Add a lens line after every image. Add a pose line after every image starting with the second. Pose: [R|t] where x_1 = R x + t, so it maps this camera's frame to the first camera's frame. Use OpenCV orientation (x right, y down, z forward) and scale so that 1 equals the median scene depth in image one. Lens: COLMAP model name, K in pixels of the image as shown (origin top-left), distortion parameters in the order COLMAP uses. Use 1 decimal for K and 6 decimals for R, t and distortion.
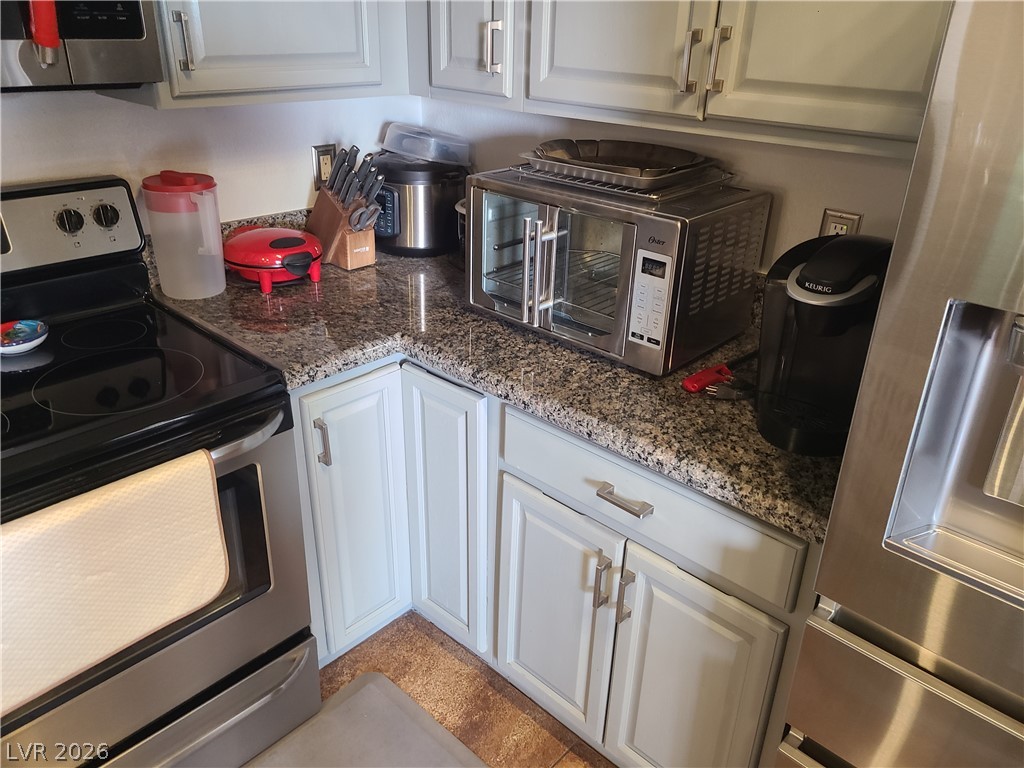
lens RADIAL K [[762.6, 0, 509.3], [0, 762.6, 376.1], [0, 0, 1]] dist [0.061978, -0.052360]
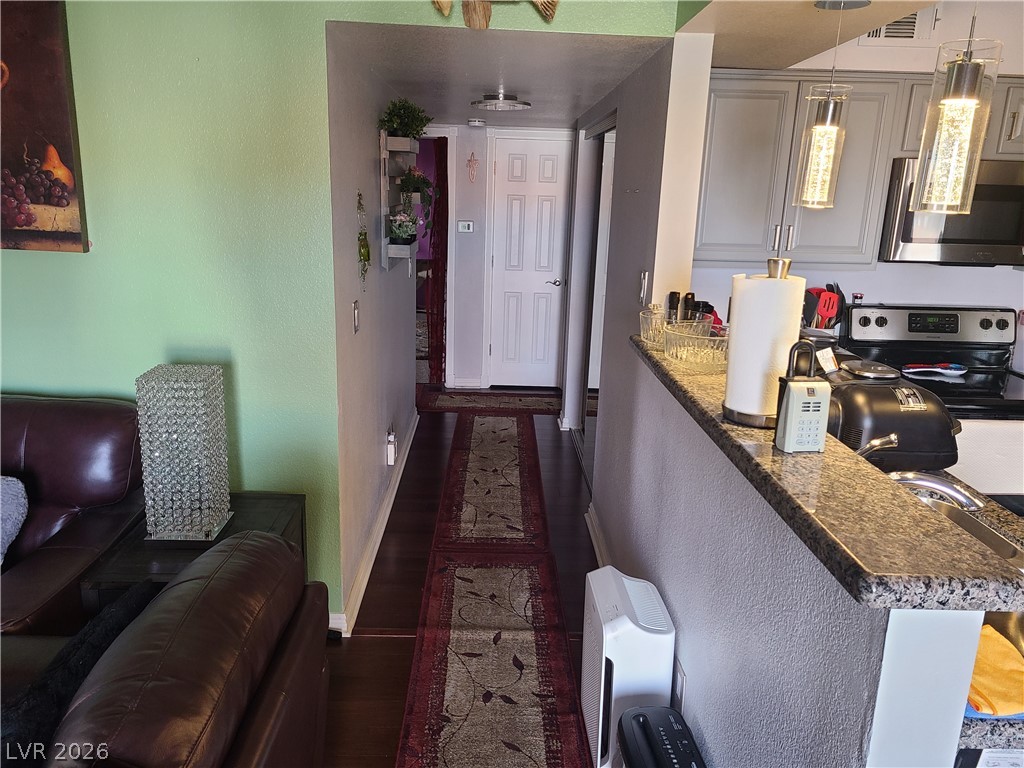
lens RADIAL K [[762.6, 0, 505.3], [0, 762.6, 385.8], [0, 0, 1]] dist [0.061978, -0.052360]
pose [[0.692204, 0.169217, -0.701584, 0.041162], [-0.312916, 0.946365, -0.080476, 0.526334], [0.650337, 0.275242, 0.708028, -1.275799]]
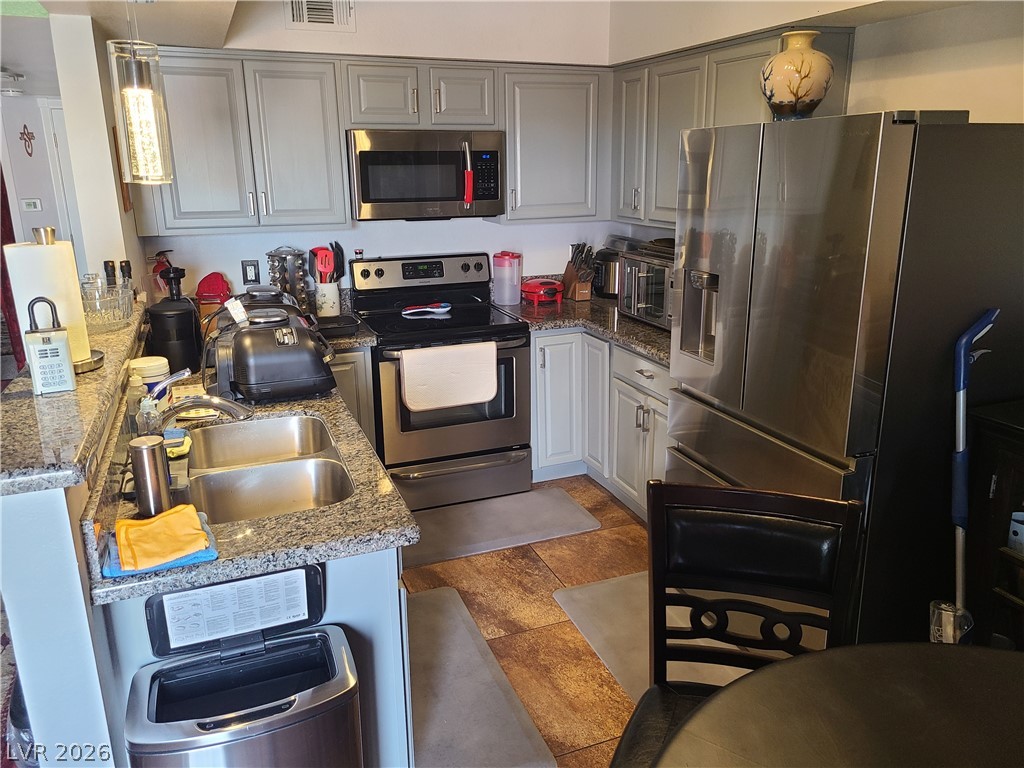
lens RADIAL K [[762.6, 0, 515.5], [0, 762.6, 377.9], [0, 0, 1]] dist [0.061978, -0.052360]
pose [[0.903611, 0.081363, -0.420555, 0.651315], [-0.148724, 0.980310, -0.129896, 0.445766], [0.401706, 0.179922, 0.897920, -1.099281]]
